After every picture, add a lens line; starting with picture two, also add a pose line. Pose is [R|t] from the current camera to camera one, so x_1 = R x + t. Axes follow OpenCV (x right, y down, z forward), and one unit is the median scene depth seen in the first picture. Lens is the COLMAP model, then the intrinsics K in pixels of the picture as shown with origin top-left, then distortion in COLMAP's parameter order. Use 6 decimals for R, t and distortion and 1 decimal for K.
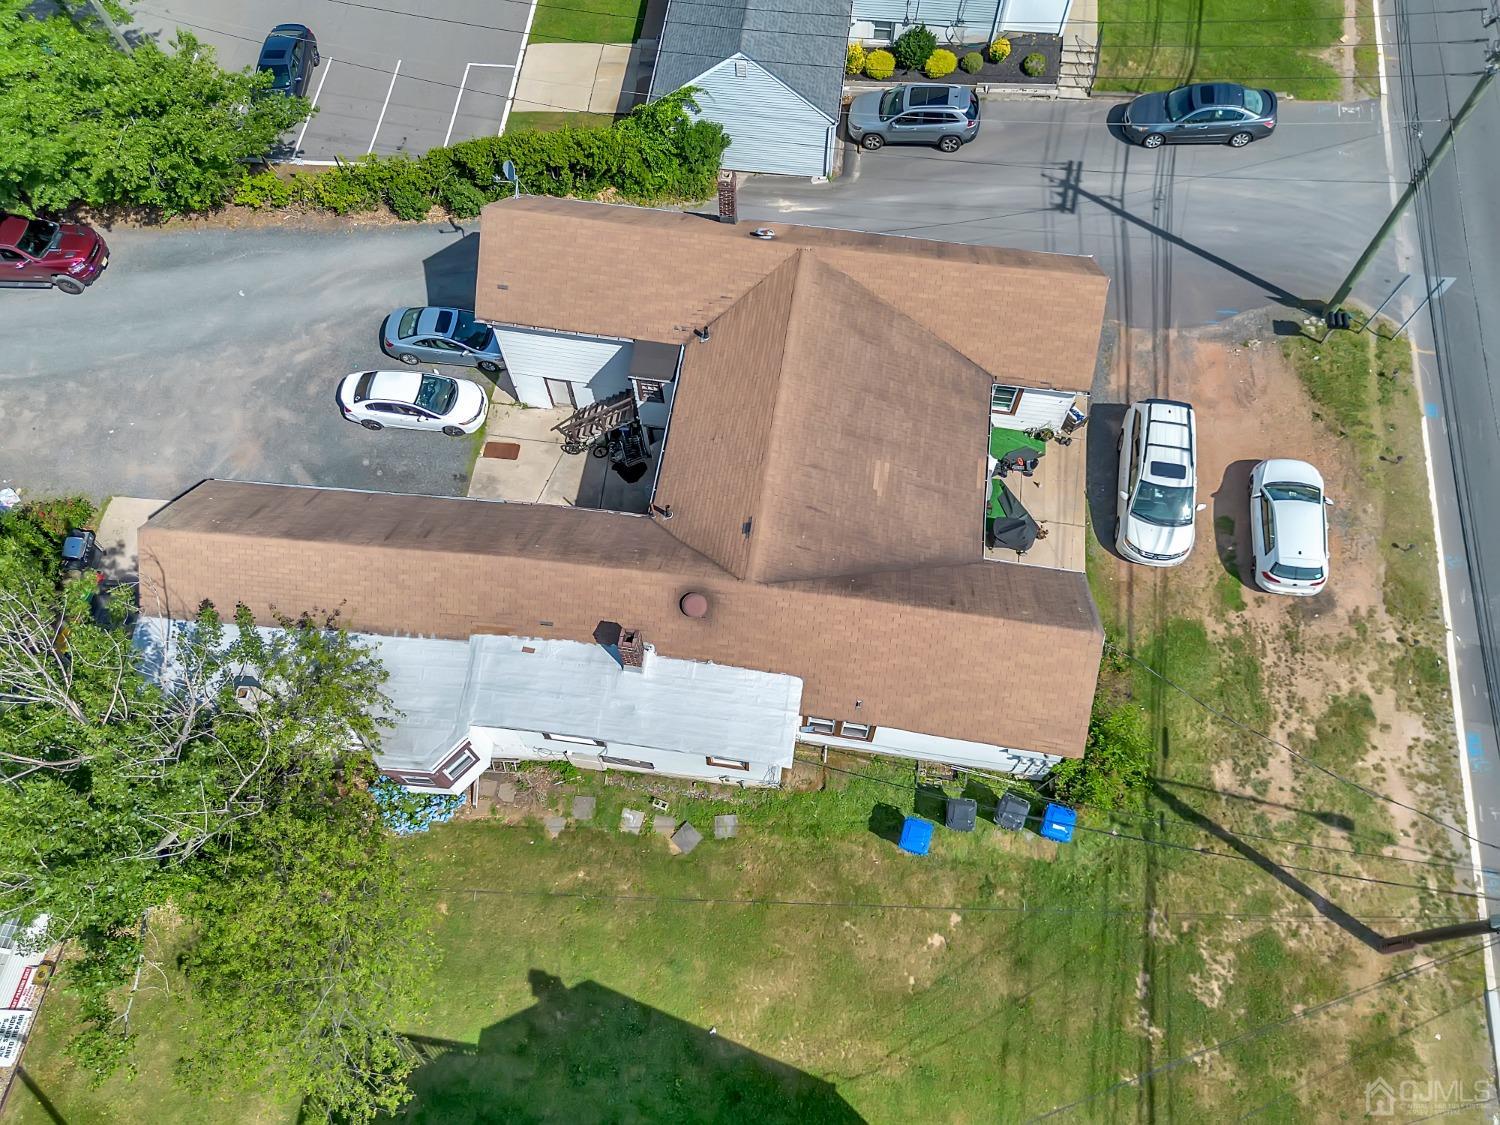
lens RADIAL K [[1082.6, 0, 756.5], [0, 1082.6, 553.7], [0, 0, 1]] dist [0.063945, -0.067322]
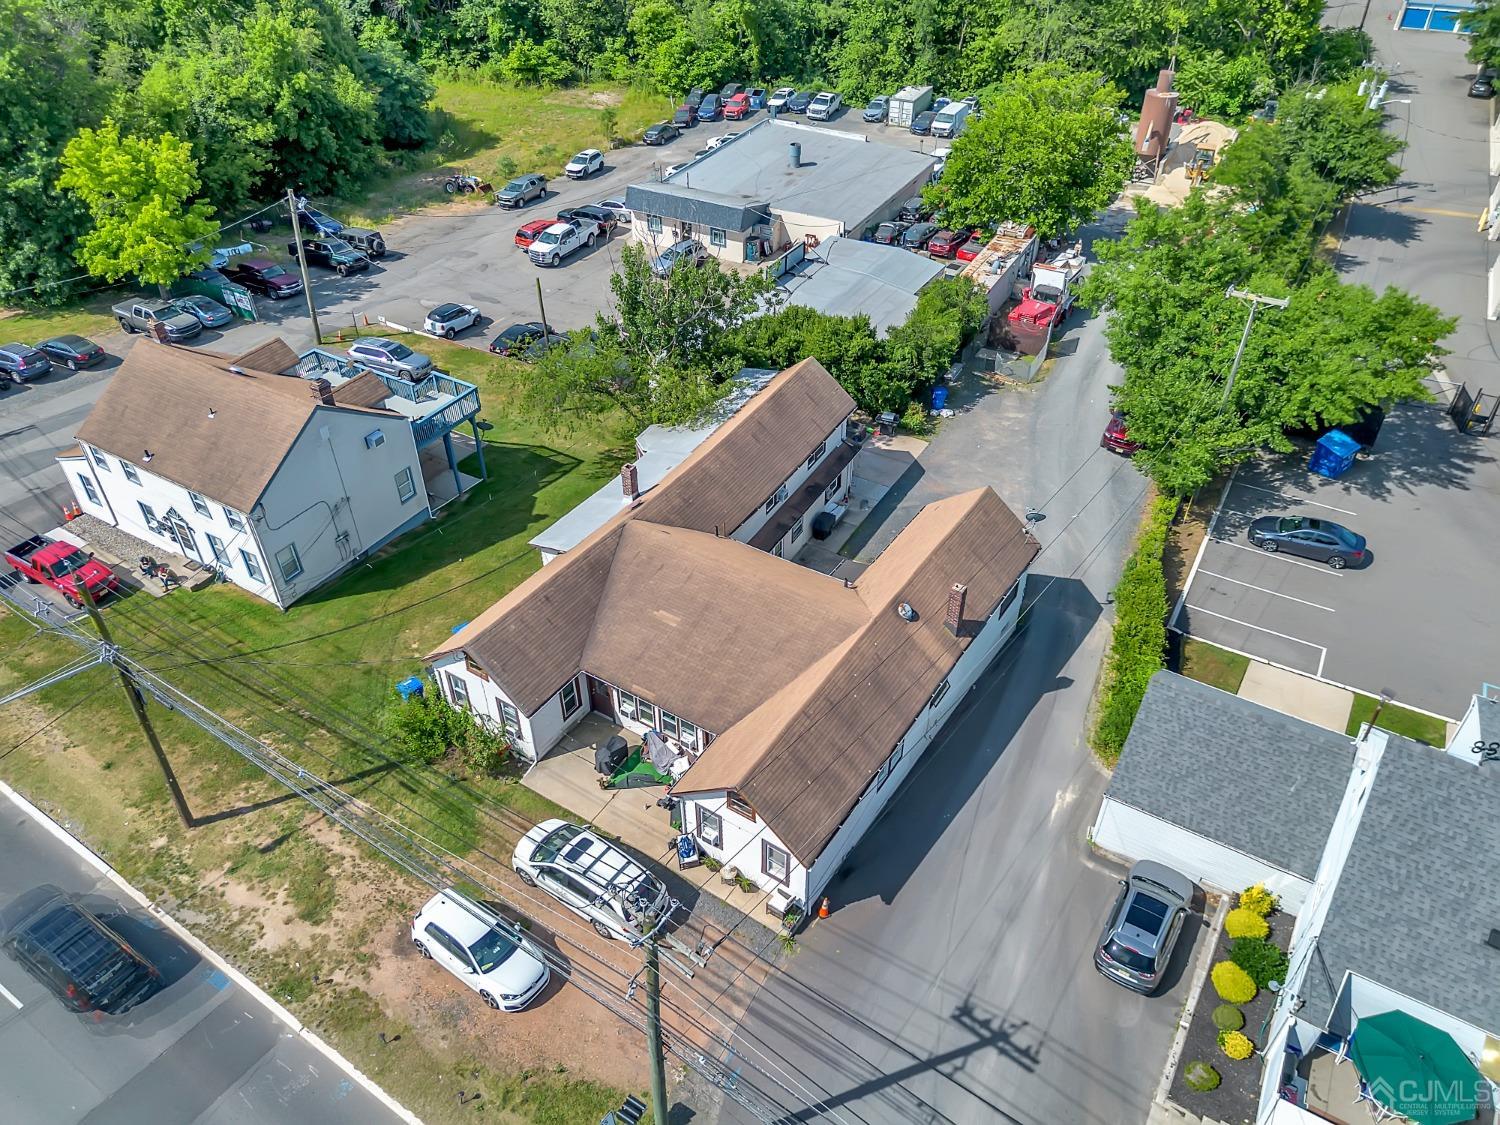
lens RADIAL K [[1063.4, 0, 753.3], [0, 1063.4, 559.9], [0, 0, 1]] dist [0.067284, -0.059873]
pose [[-0.412968, 0.576491, -0.705064, 0.891749], [-0.810746, 0.119982, 0.572970, -0.857798], [0.414908, 0.808246, 0.417839, 0.411578]]
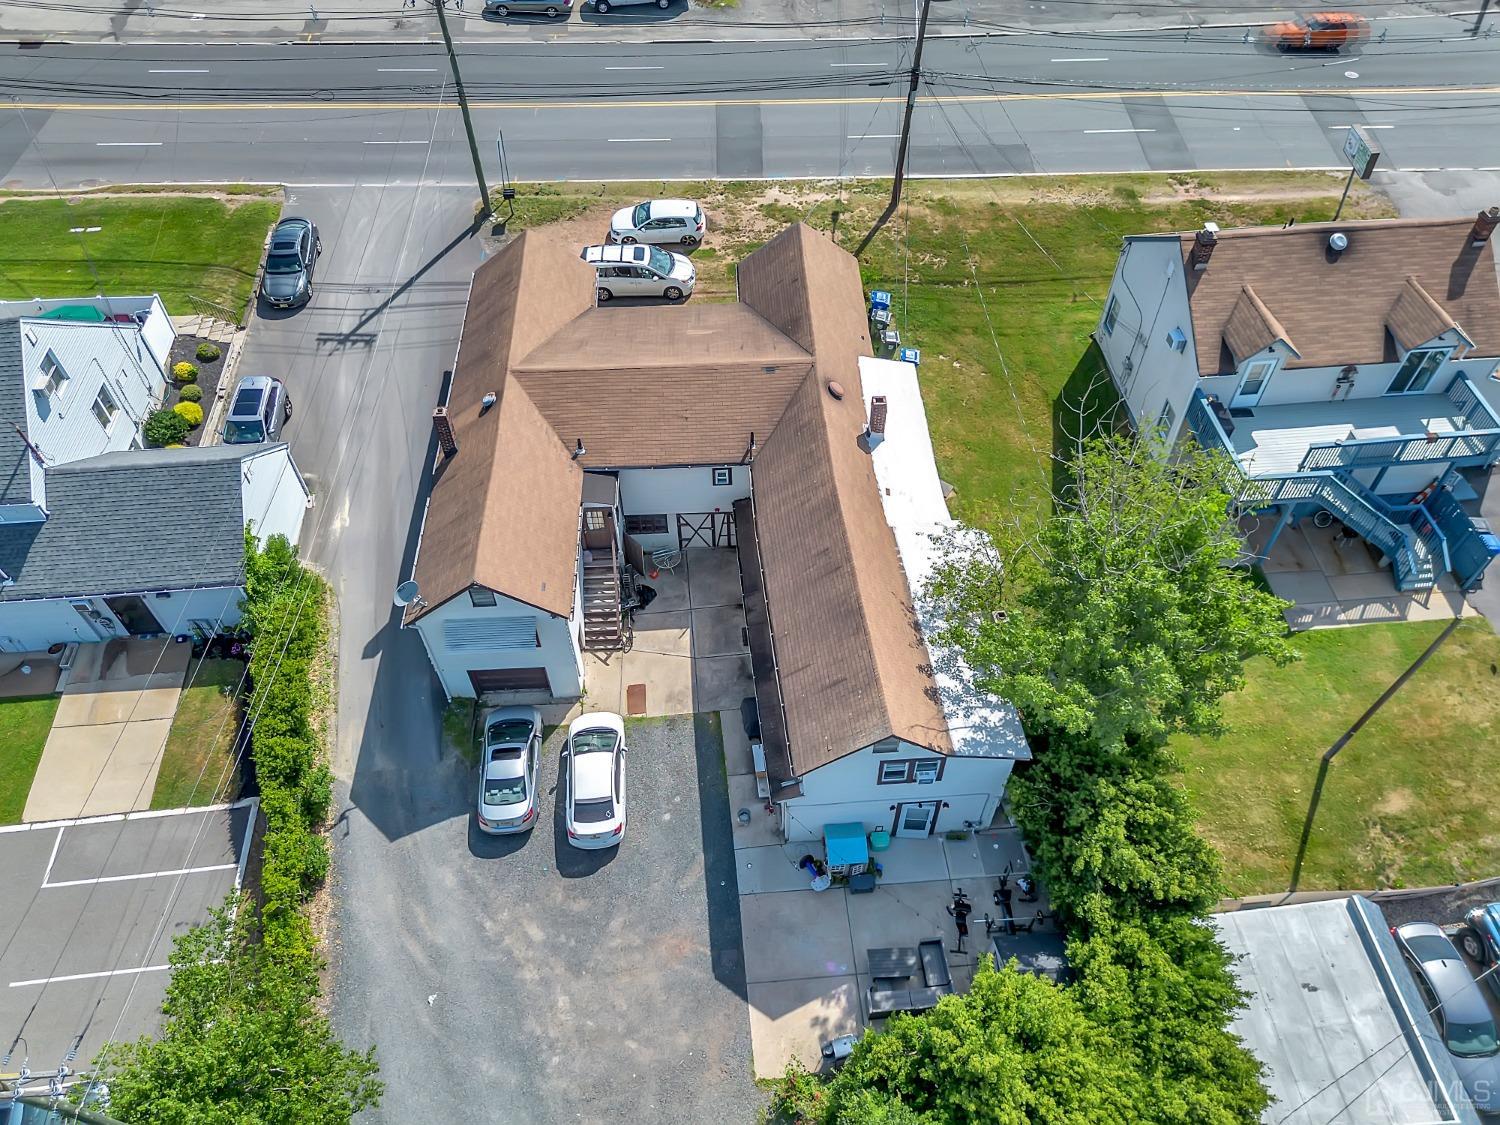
lens RADIAL K [[1063.4, 0, 753.3], [0, 1063.4, 559.9], [0, 0, 1]] dist [0.067284, -0.059873]
pose [[-0.198062, -0.745705, 0.636158, -0.938349], [0.880266, 0.150168, 0.450090, -0.552338], [-0.431165, 0.649133, 0.626676, 0.275352]]
